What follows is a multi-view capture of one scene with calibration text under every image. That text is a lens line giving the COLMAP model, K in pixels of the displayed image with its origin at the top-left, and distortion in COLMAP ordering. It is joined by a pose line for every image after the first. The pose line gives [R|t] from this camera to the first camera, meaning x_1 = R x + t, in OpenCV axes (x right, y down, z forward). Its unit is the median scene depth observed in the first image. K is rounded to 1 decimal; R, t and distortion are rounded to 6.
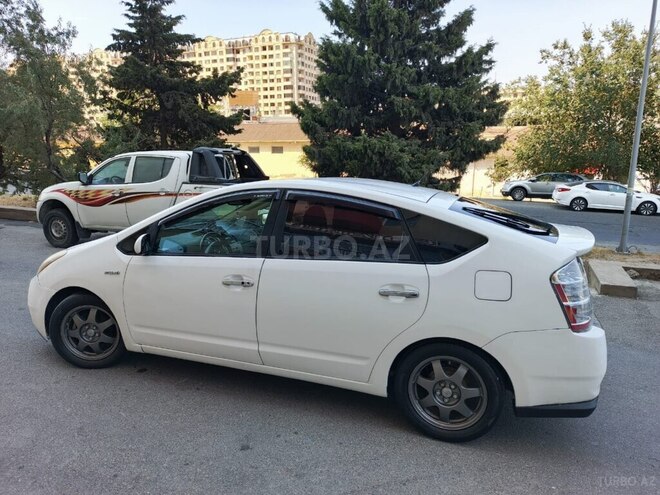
lens RADIAL K [[470.4, 0, 330.0], [0, 470.4, 250.5], [0, 0, 1]] dist [0.020065, -0.011373]
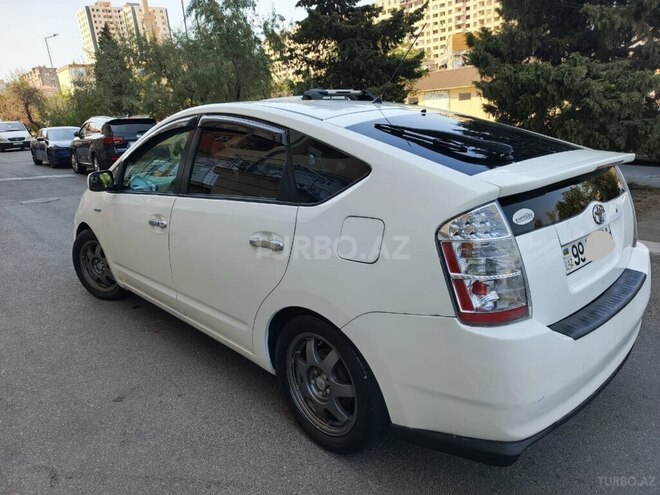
lens RADIAL K [[470.4, 0, 330.0], [0, 470.4, 250.5], [0, 0, 1]] dist [0.020065, -0.011373]
pose [[0.895221, 0.066983, -0.440559, 0.500337], [-0.023897, 0.994432, 0.102637, 0.019707], [0.444980, -0.081354, 0.891837, 0.329795]]
